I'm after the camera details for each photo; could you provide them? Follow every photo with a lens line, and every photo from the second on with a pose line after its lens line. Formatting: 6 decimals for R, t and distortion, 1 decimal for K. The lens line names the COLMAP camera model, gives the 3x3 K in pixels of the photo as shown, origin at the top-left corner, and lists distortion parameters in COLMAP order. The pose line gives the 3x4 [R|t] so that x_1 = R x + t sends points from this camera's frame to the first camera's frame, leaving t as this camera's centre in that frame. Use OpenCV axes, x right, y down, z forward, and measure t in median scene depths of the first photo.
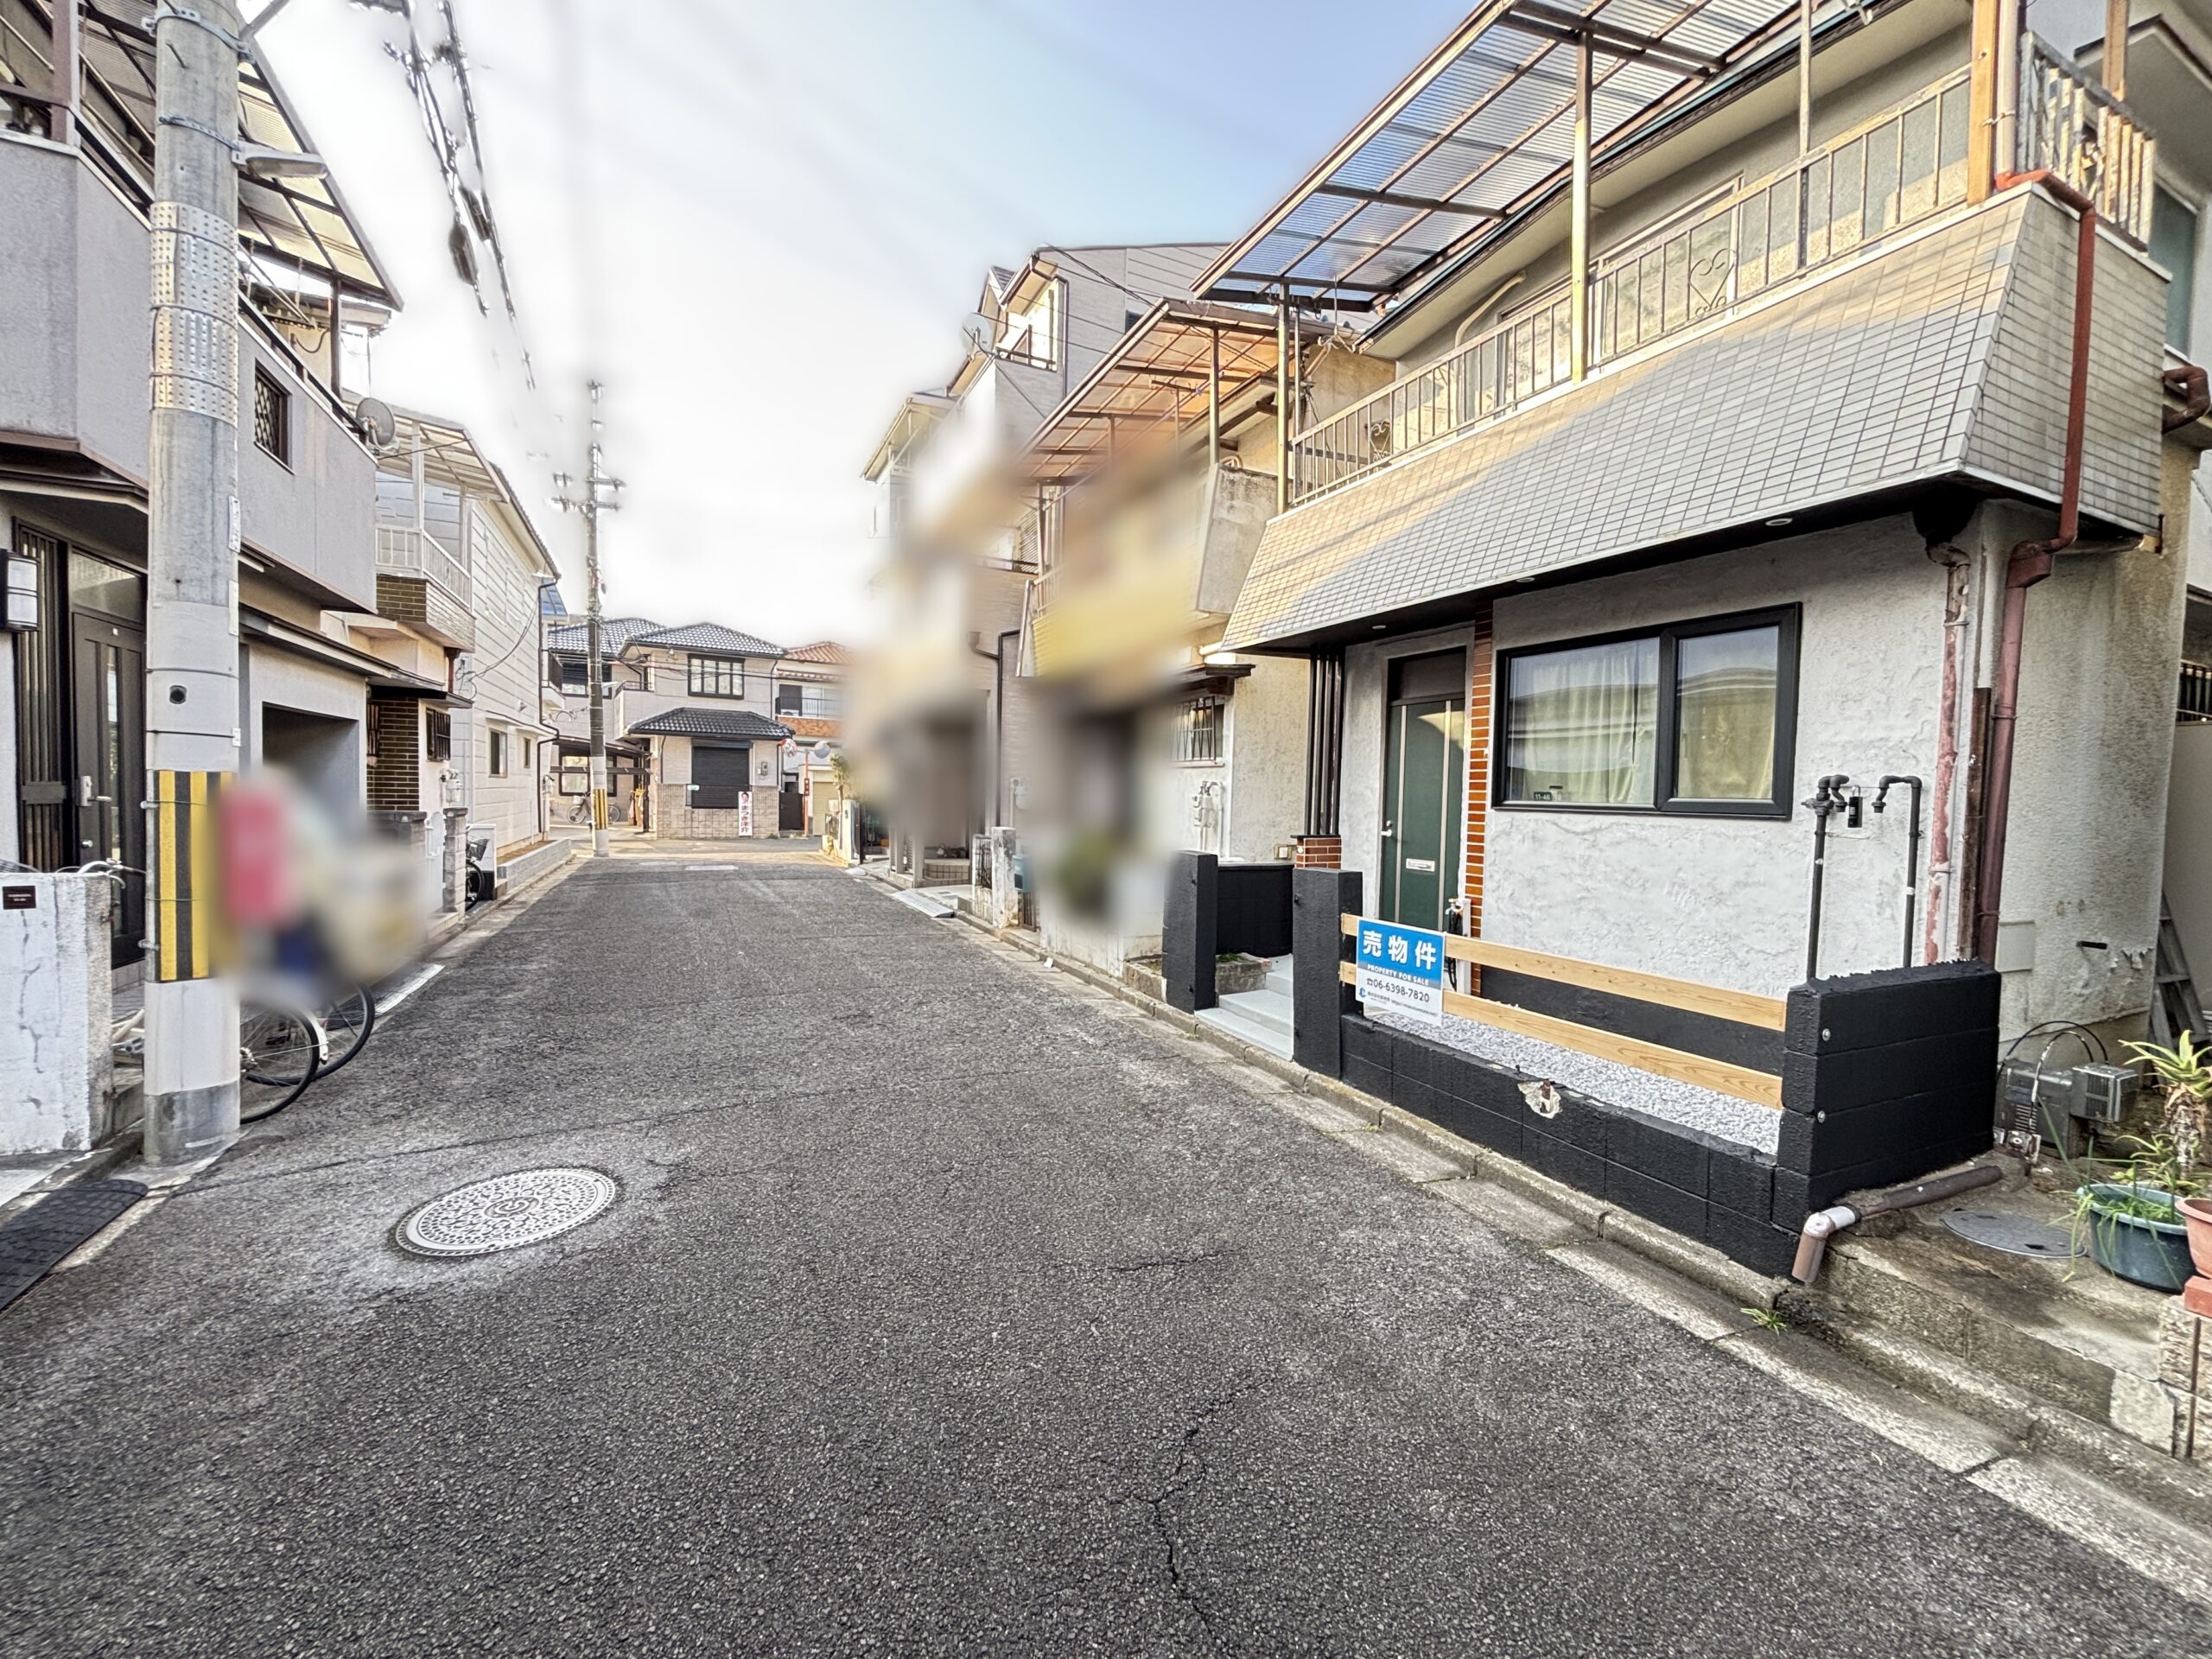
lens RADIAL K [[885.1, 0, 1106.0], [0, 885.1, 829.5], [0, 0, 1]] dist [-0.001745, -0.001020]
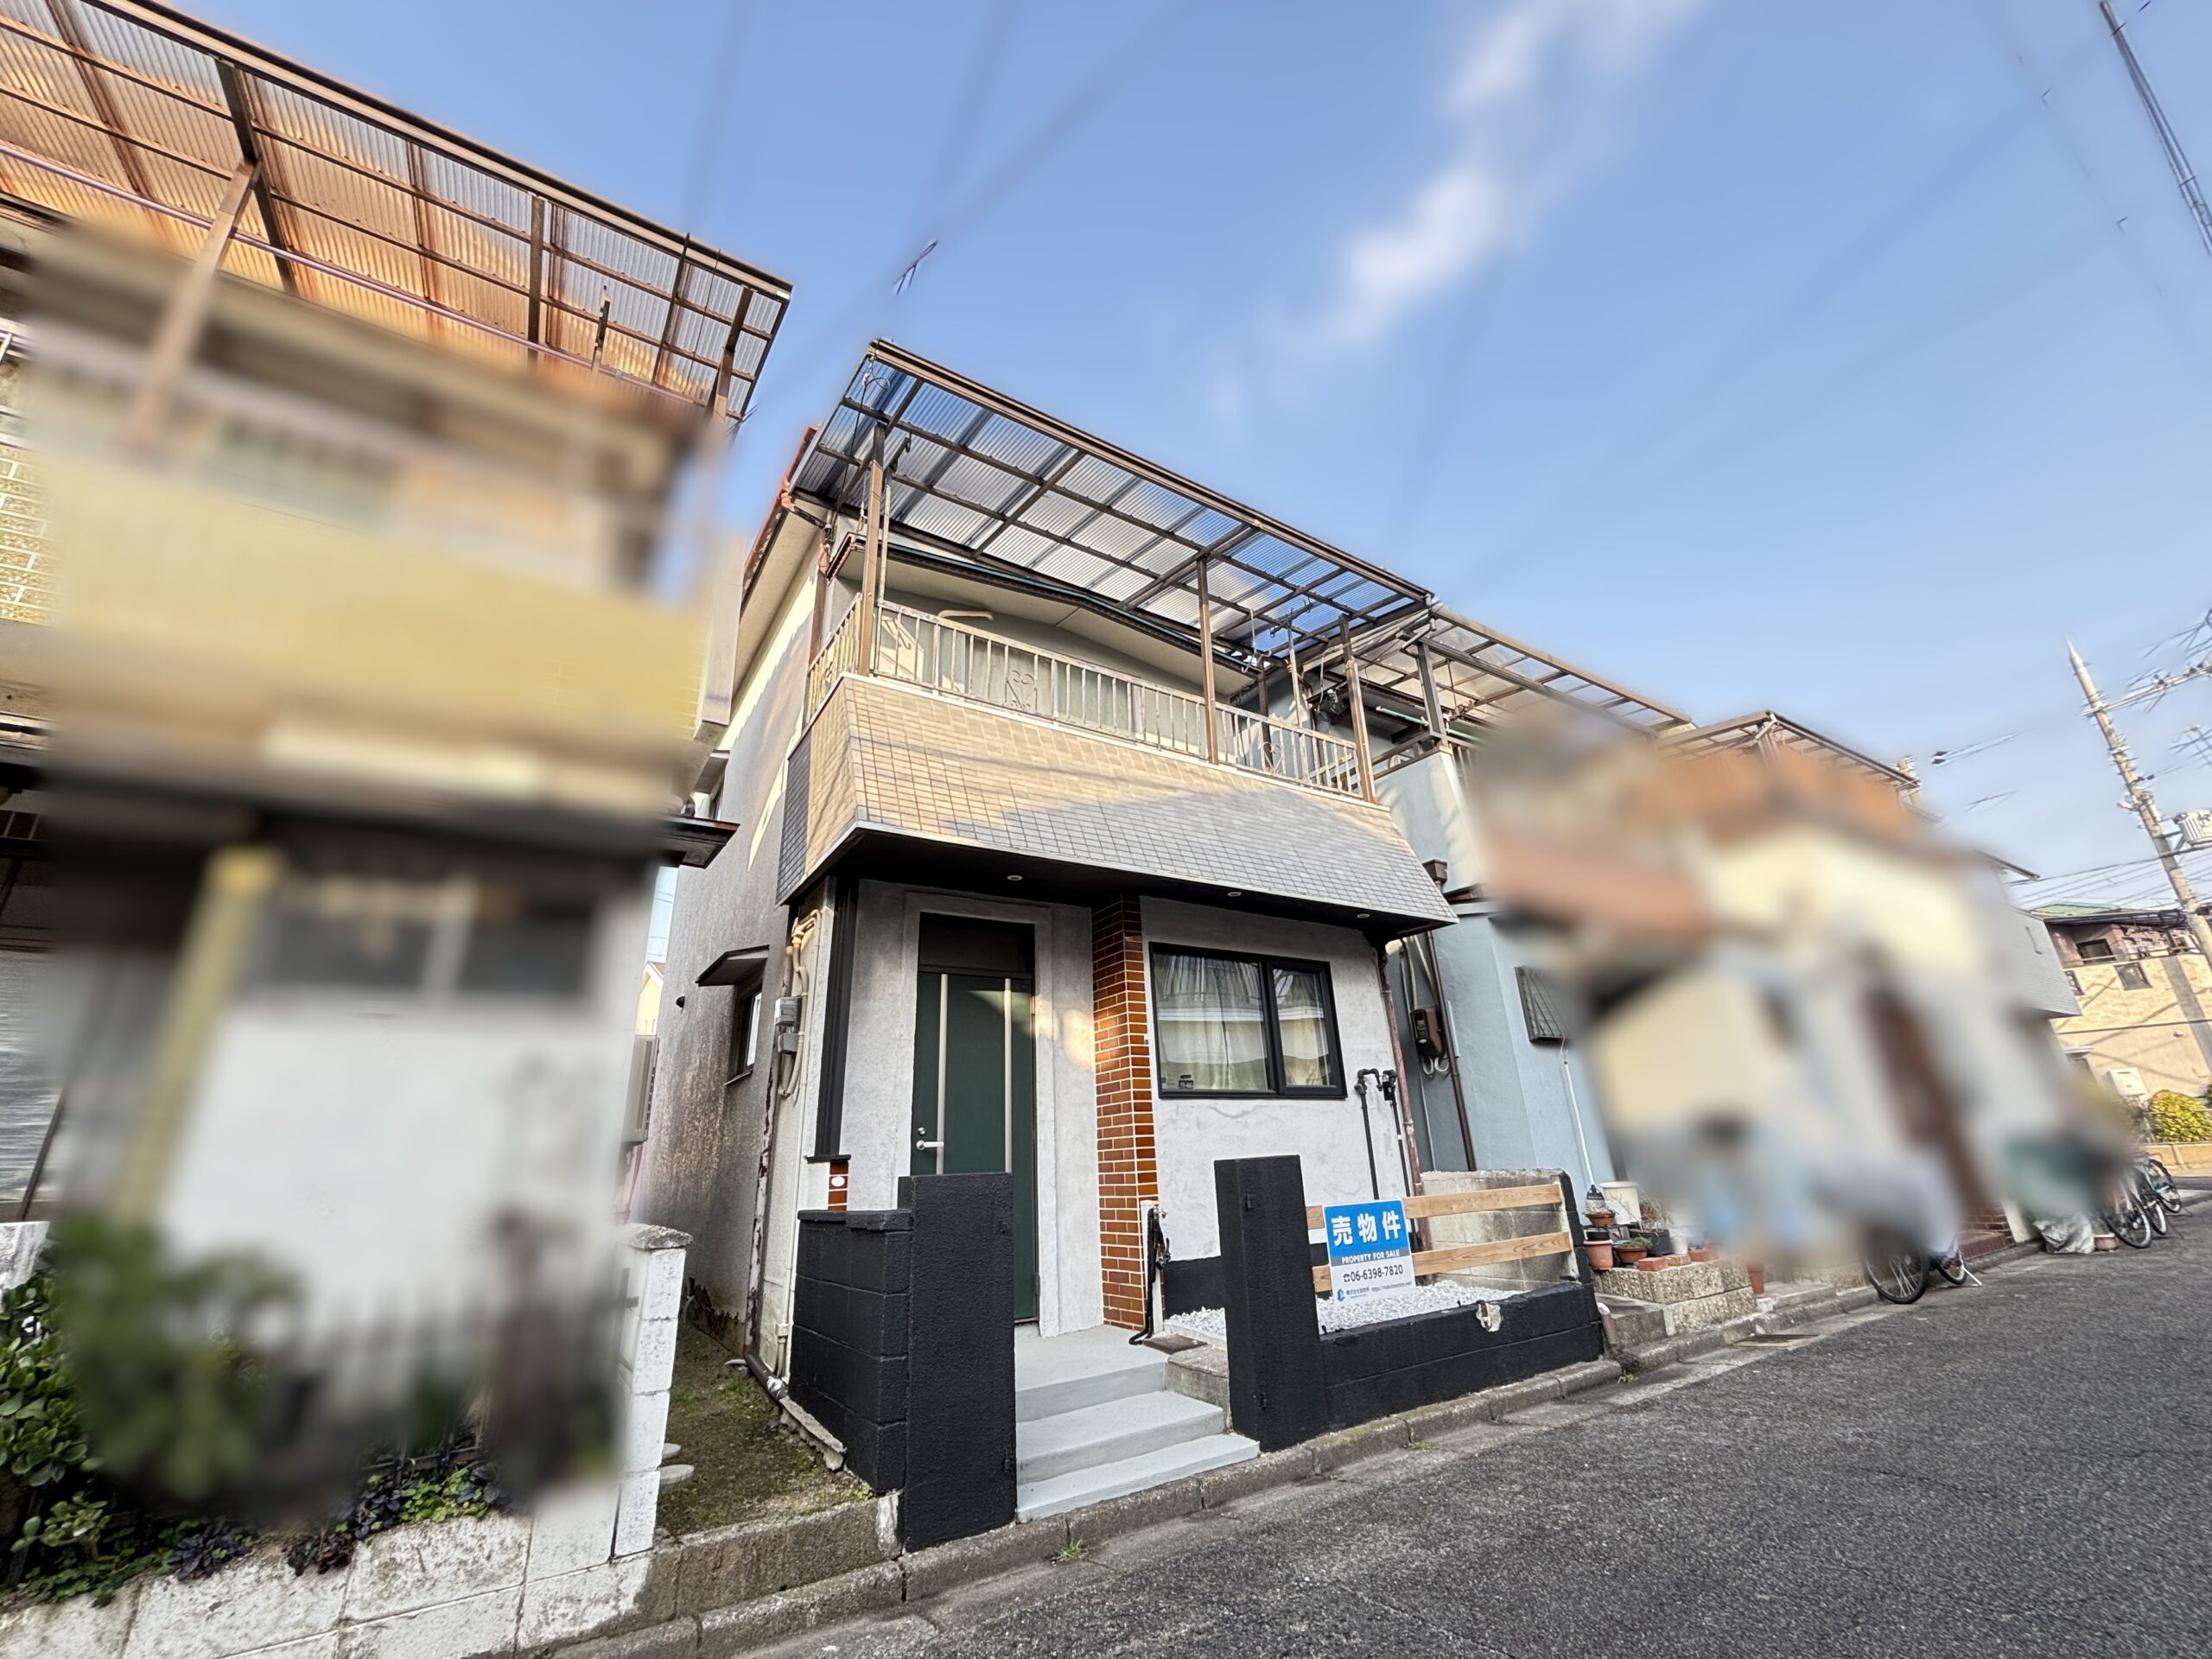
lens RADIAL K [[890.2, 0, 1109.2], [0, 890.2, 824.0], [0, 0, 1]] dist [-0.000112, -0.000282]
pose [[-0.136747, 0.345856, 0.928269, -0.588560], [0.082464, 0.937794, -0.337256, 0.020953], [-0.987168, 0.030430, -0.156762, 1.194260]]
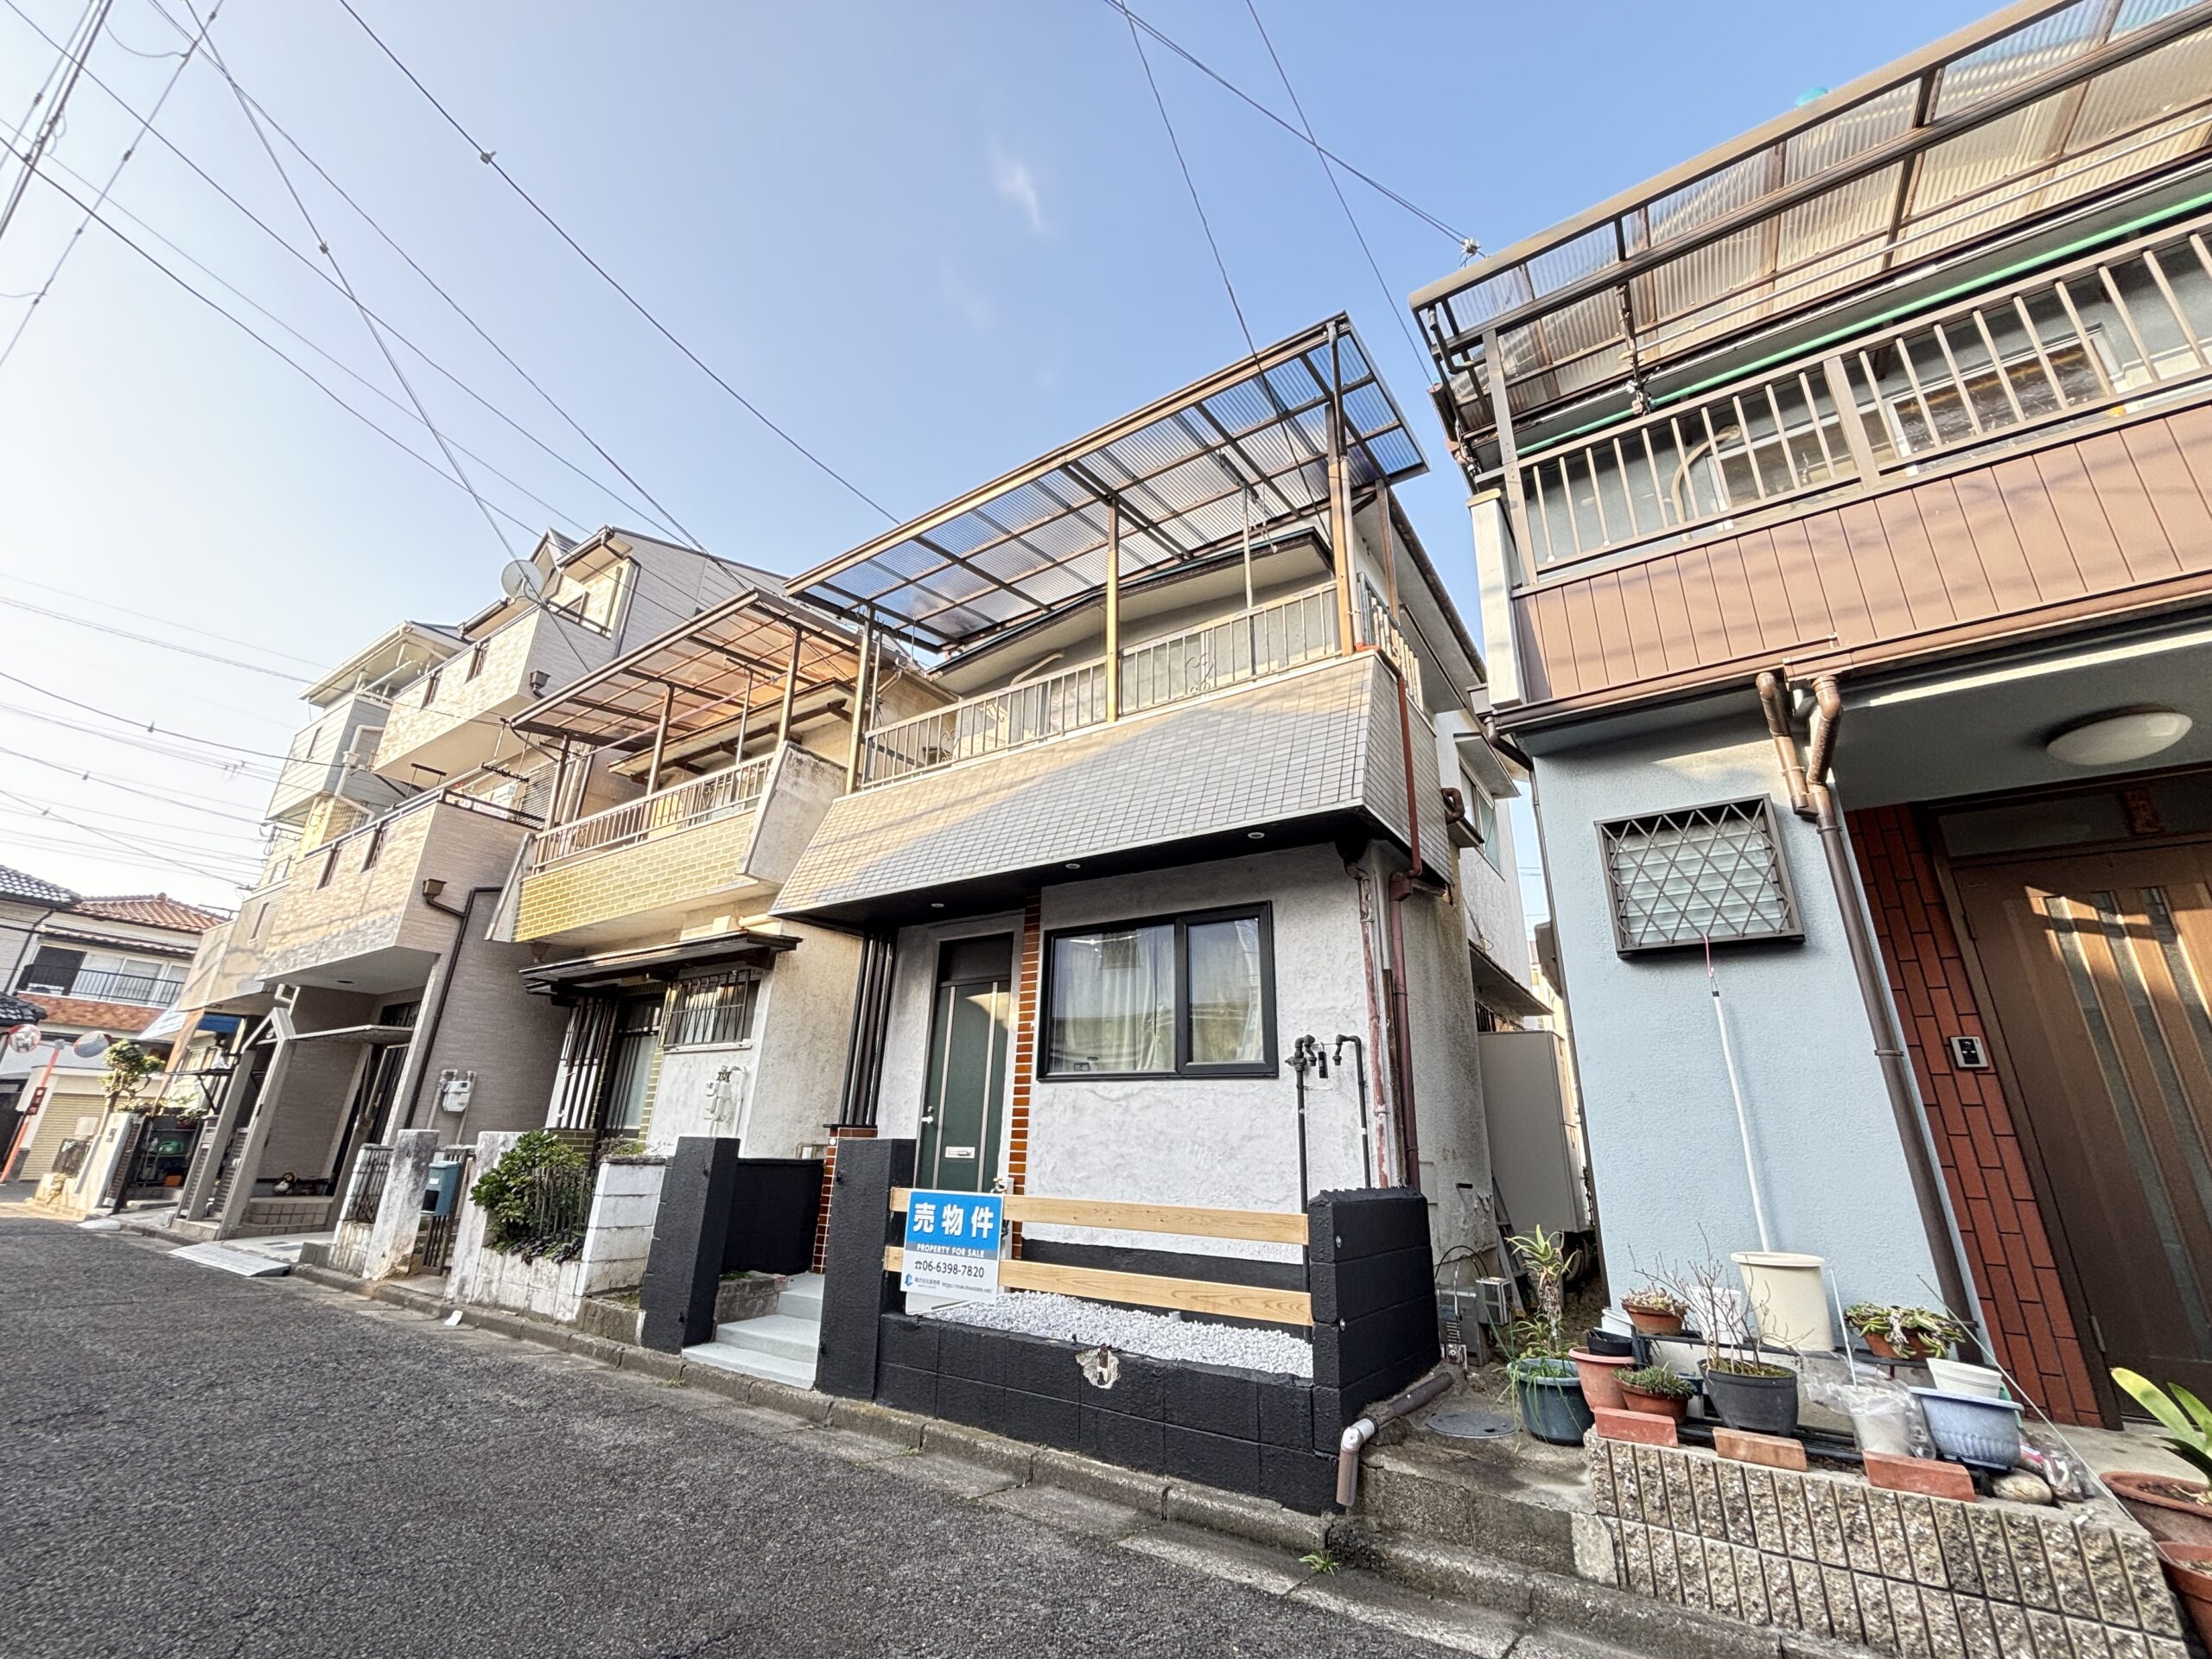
lens RADIAL K [[890.2, 0, 1109.2], [0, 890.2, 824.0], [0, 0, 1]] dist [-0.000112, -0.000282]
pose [[0.860046, 0.178540, 0.477958, -0.040362], [0.010772, 0.930213, -0.366862, 0.078552], [-0.510103, 0.320667, 0.798103, 0.033321]]
